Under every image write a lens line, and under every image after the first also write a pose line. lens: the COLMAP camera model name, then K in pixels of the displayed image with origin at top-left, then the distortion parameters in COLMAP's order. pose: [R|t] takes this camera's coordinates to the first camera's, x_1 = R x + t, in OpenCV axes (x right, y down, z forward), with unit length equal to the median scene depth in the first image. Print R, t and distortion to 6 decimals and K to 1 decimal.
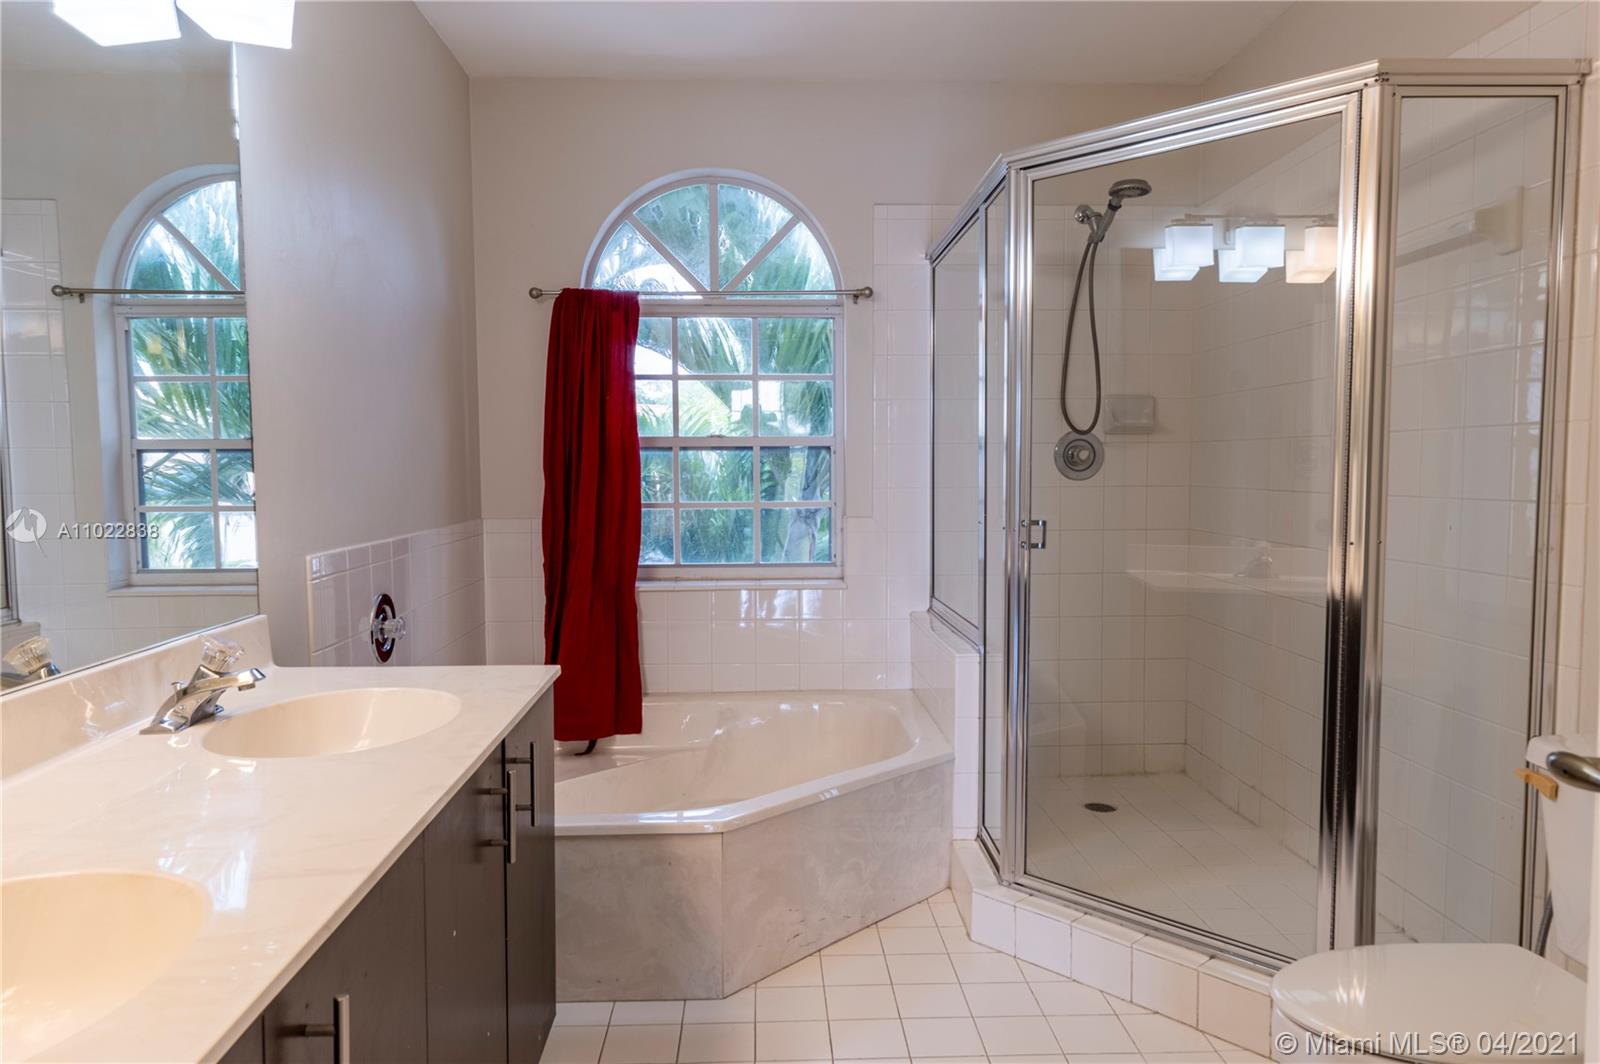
lens RADIAL K [[1119.8, 0, 801.8], [0, 1119.8, 538.6], [0, 0, 1]] dist [0.007872, 0.001545]
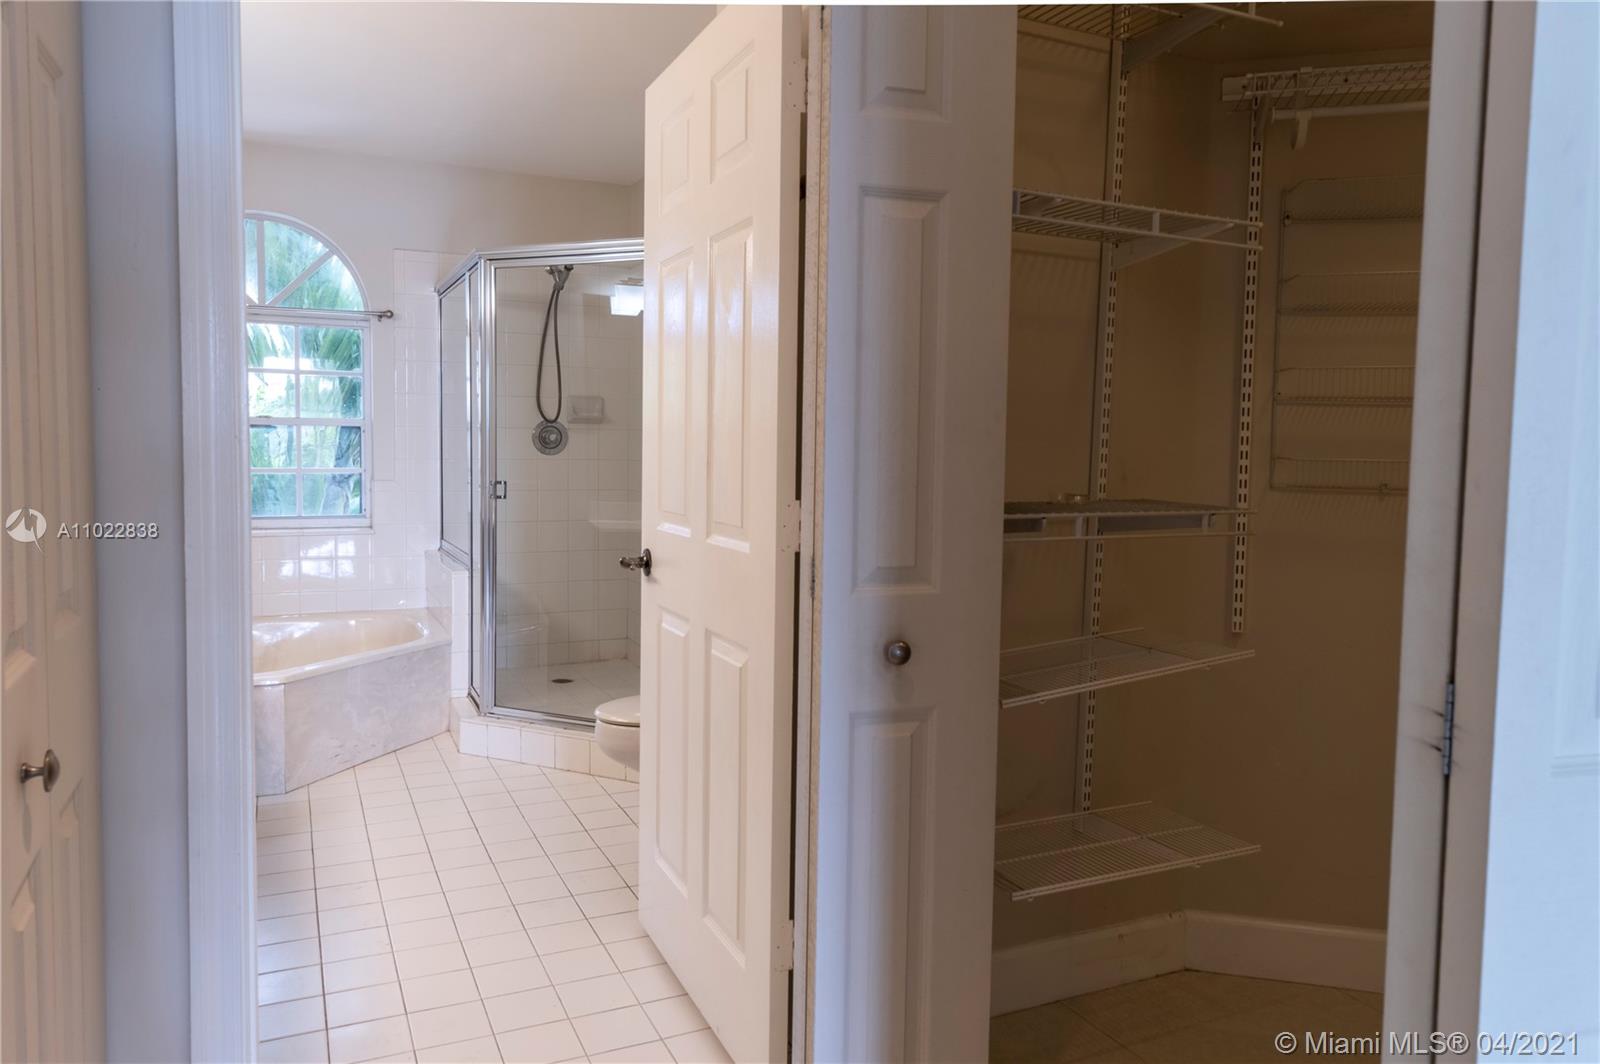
lens RADIAL K [[1092.0, 0, 802.4], [0, 1092.0, 510.7], [0, 0, 1]] dist [0.000925, -0.000813]
pose [[0.918627, -0.006359, 0.395075, -0.005565], [0.005279, 0.999979, 0.003820, 0.015507], [-0.395091, -0.001424, 0.918641, -0.411601]]
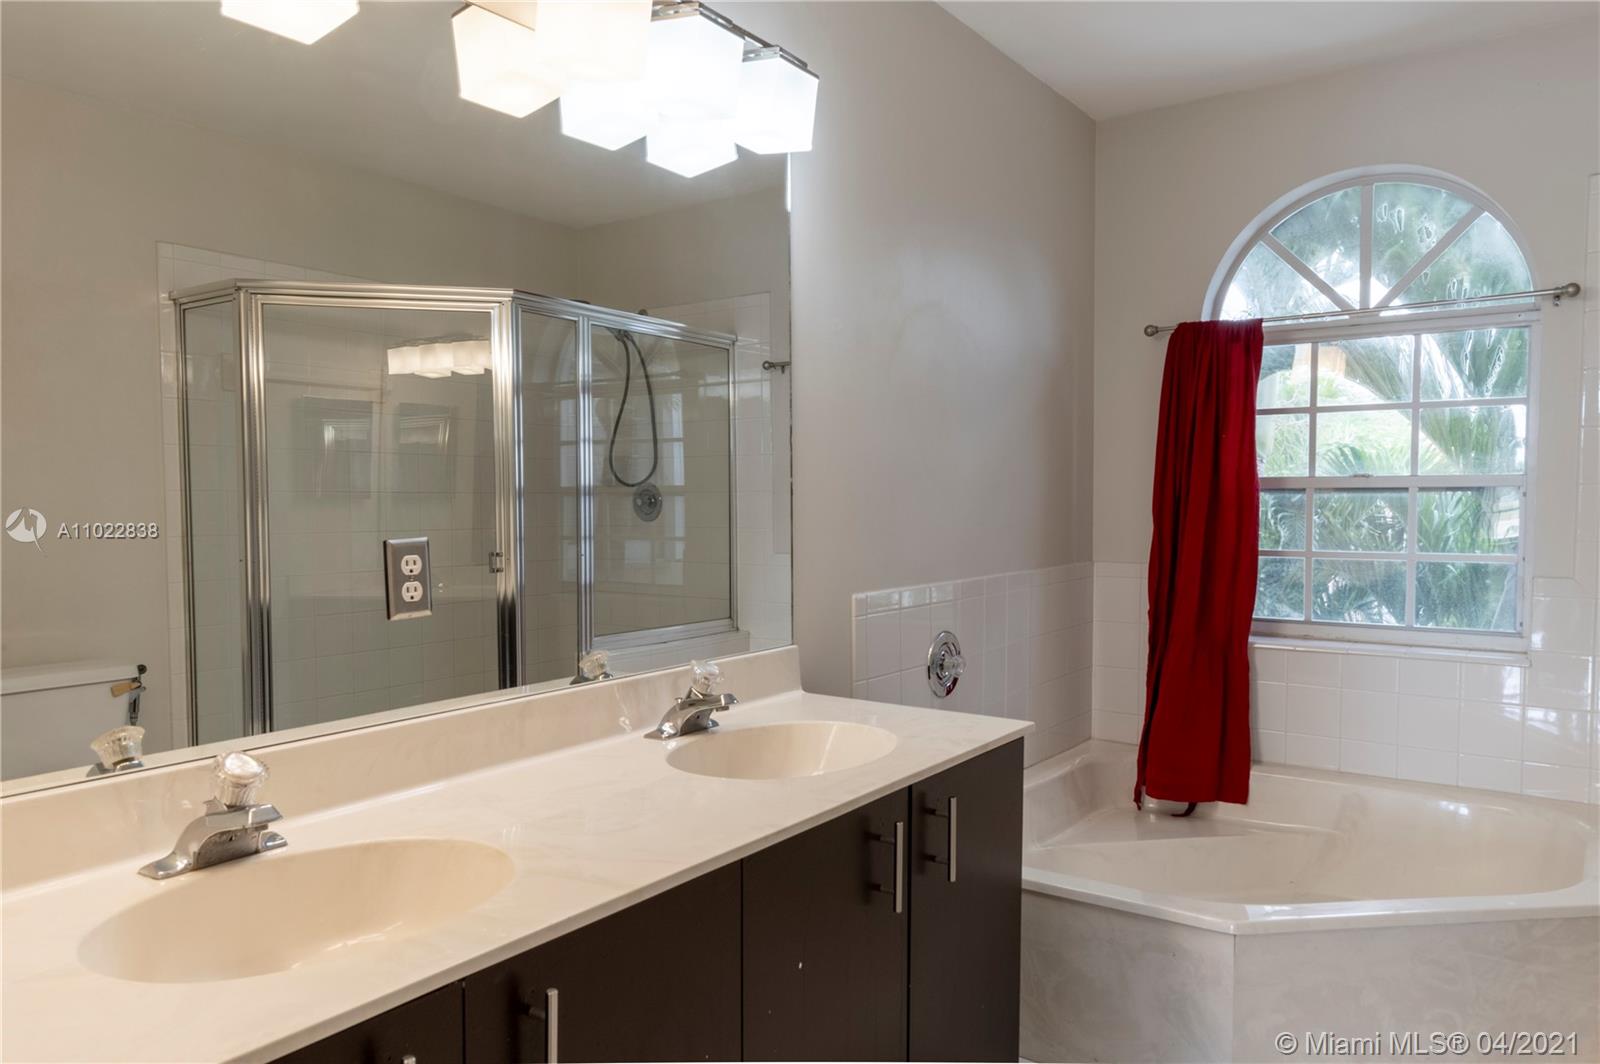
lens RADIAL K [[1112.5, 0, 792.3], [0, 1112.5, 552.5], [0, 0, 1]] dist [0.002949, 0.005244]
pose [[0.782800, 0.032441, -0.621428, 0.122609], [-0.041589, 0.999135, -0.000230, -0.014611], [0.620883, 0.026024, 0.783472, 0.059714]]
